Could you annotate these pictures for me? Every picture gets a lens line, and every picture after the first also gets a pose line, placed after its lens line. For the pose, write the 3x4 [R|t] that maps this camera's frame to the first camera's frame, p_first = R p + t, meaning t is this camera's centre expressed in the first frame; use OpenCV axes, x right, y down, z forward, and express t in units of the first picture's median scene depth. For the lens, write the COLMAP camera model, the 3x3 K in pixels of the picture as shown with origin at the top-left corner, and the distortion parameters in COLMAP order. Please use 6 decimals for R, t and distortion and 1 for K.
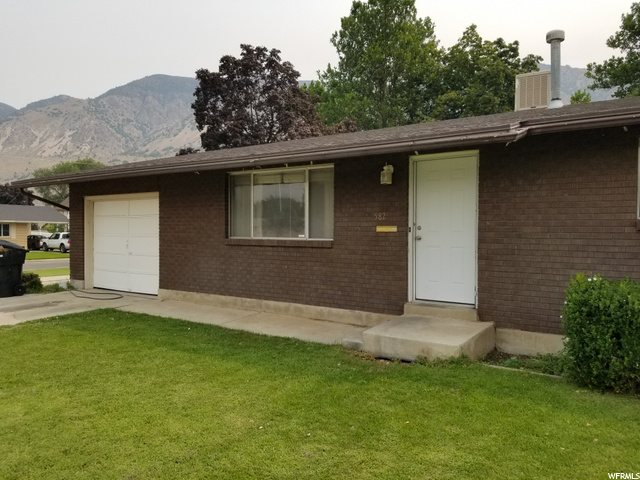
lens RADIAL K [[501.8, 0, 319.5], [0, 501.8, 240.6], [0, 0, 1]] dist [0.006759, -0.007506]
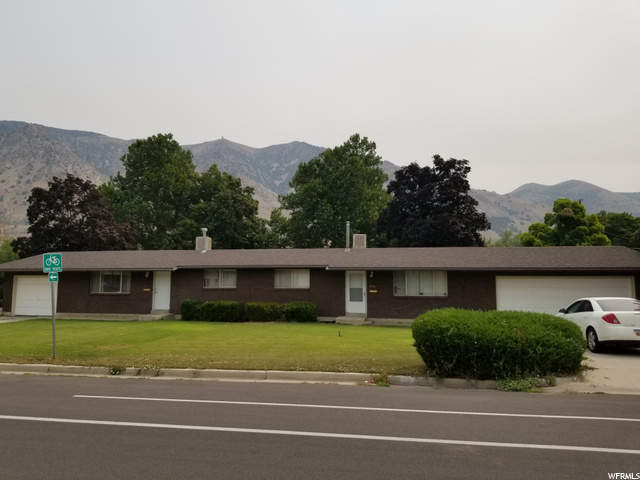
lens RADIAL K [[501.8, 0, 319.1], [0, 501.8, 244.1], [0, 0, 1]] dist [0.006759, -0.007506]
pose [[0.910562, 0.038712, 0.411556, -0.065389], [0.006595, 0.994118, -0.108101, 0.013360], [-0.413320, 0.101147, 0.904951, -0.783468]]
